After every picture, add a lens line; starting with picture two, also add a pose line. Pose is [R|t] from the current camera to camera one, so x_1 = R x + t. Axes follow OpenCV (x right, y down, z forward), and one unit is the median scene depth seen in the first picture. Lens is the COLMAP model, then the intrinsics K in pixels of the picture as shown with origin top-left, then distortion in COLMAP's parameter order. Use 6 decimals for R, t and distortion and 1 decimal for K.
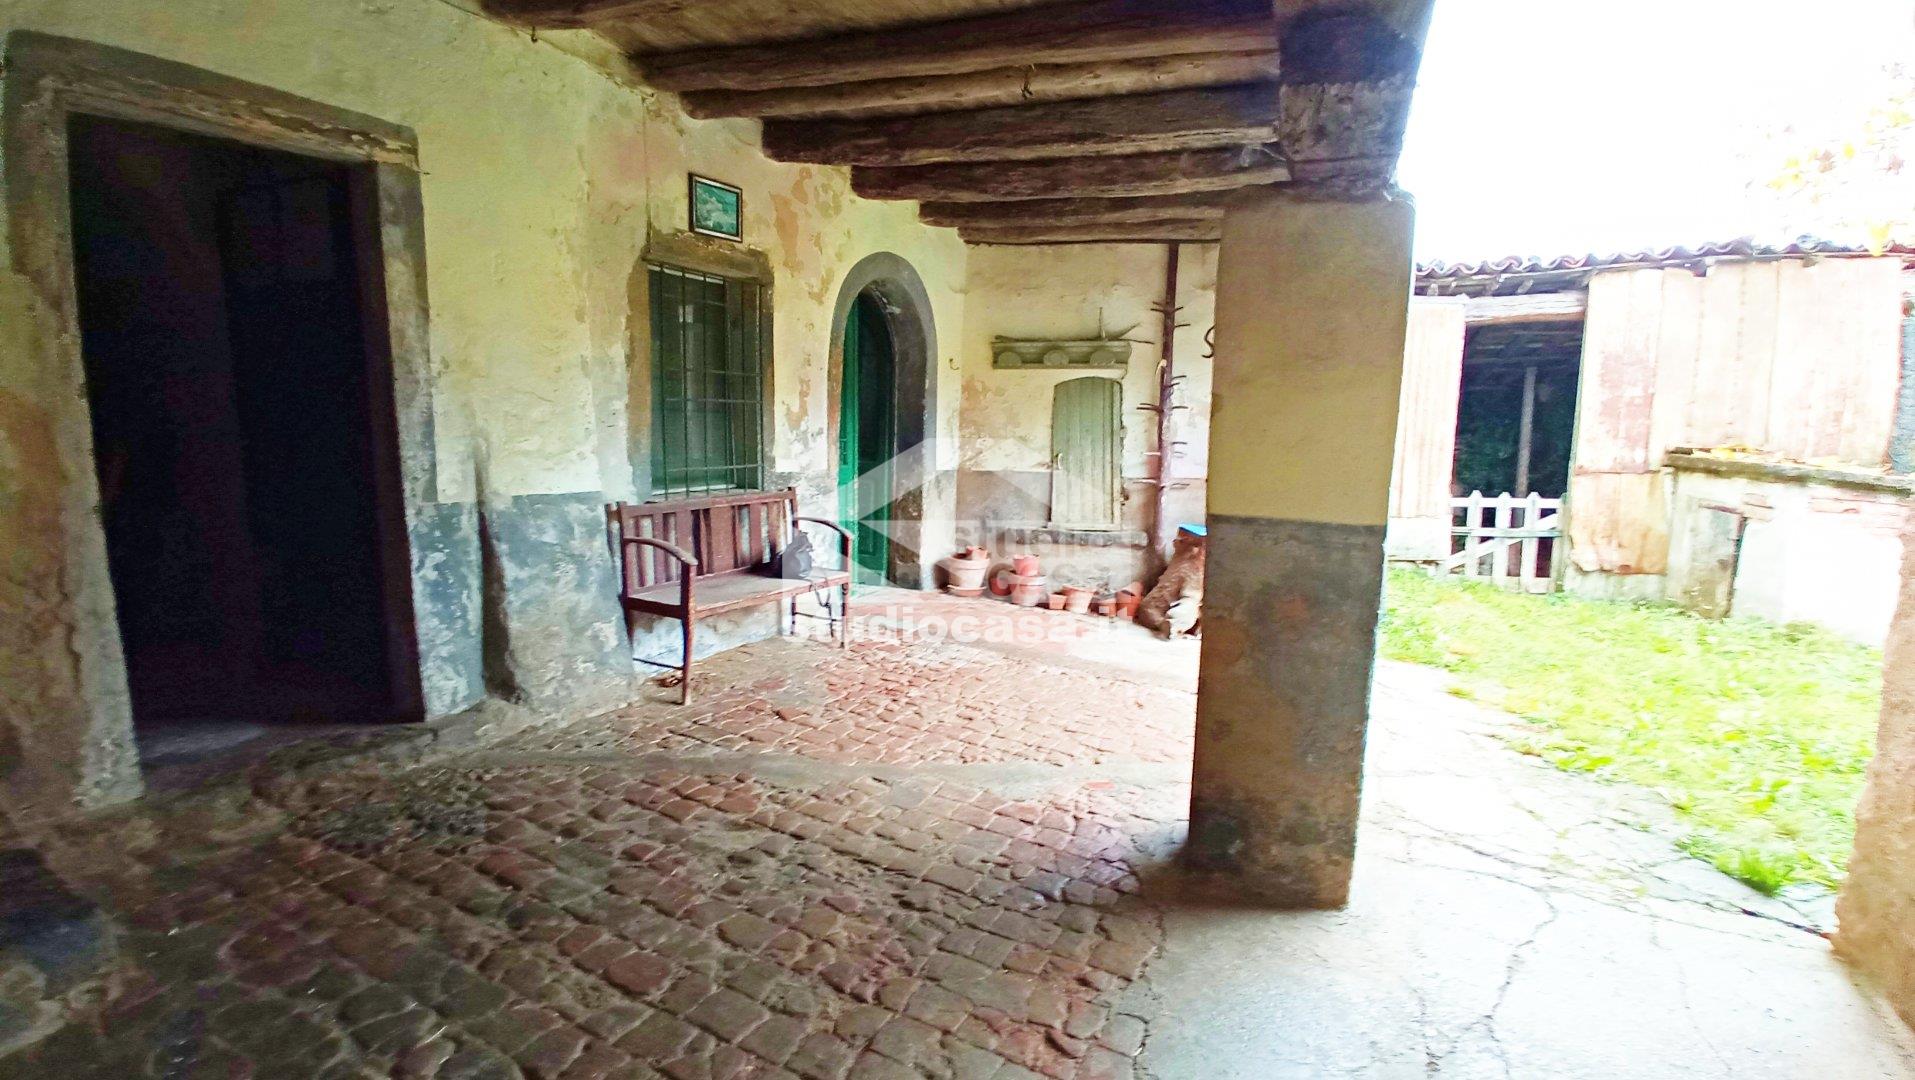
lens RADIAL K [[827.8, 0, 957.5], [0, 827.8, 543.8], [0, 0, 1]] dist [-0.003136, -0.000184]
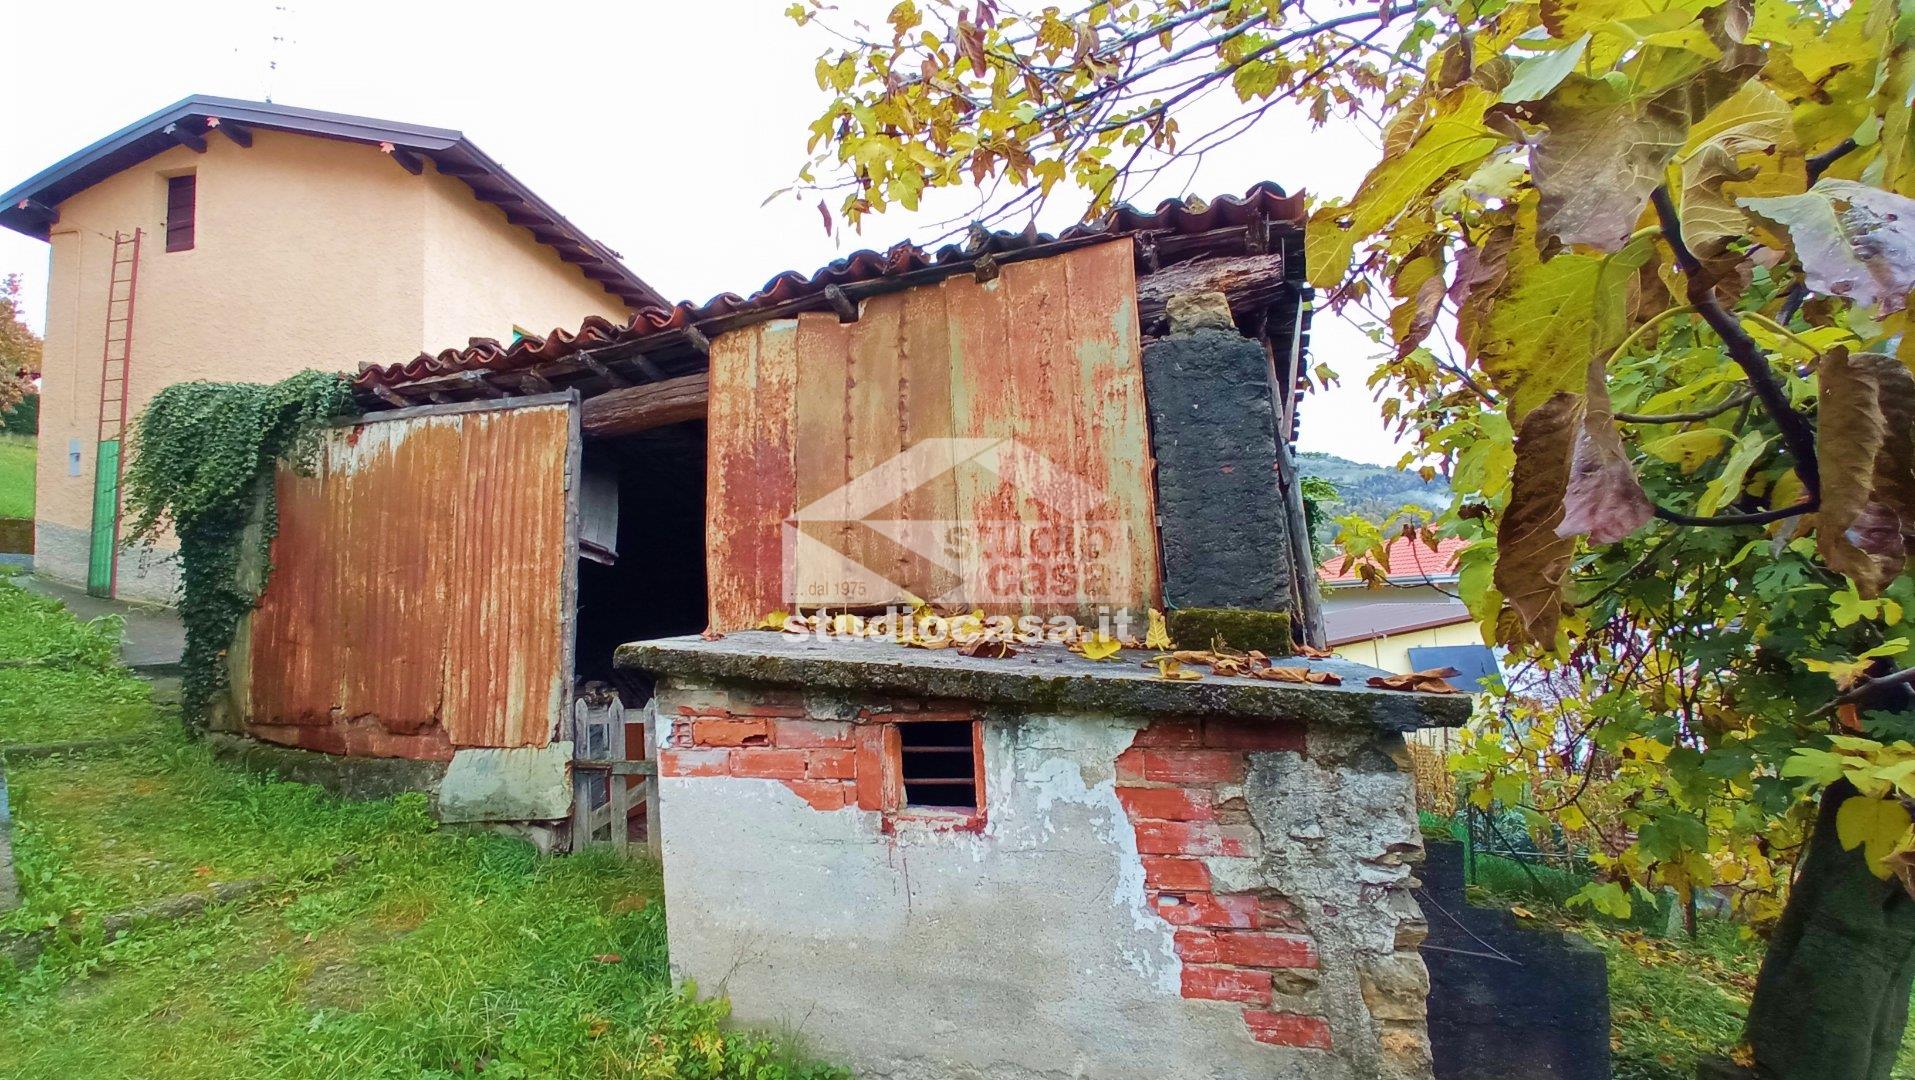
lens RADIAL K [[827.8, 0, 958.9], [0, 827.8, 540.6], [0, 0, 1]] dist [-0.003136, -0.000184]
pose [[0.987643, -0.069984, -0.140227, 1.017949], [0.037390, 0.974141, -0.222827, -0.032633], [0.152195, 0.214831, 0.964720, 0.452513]]
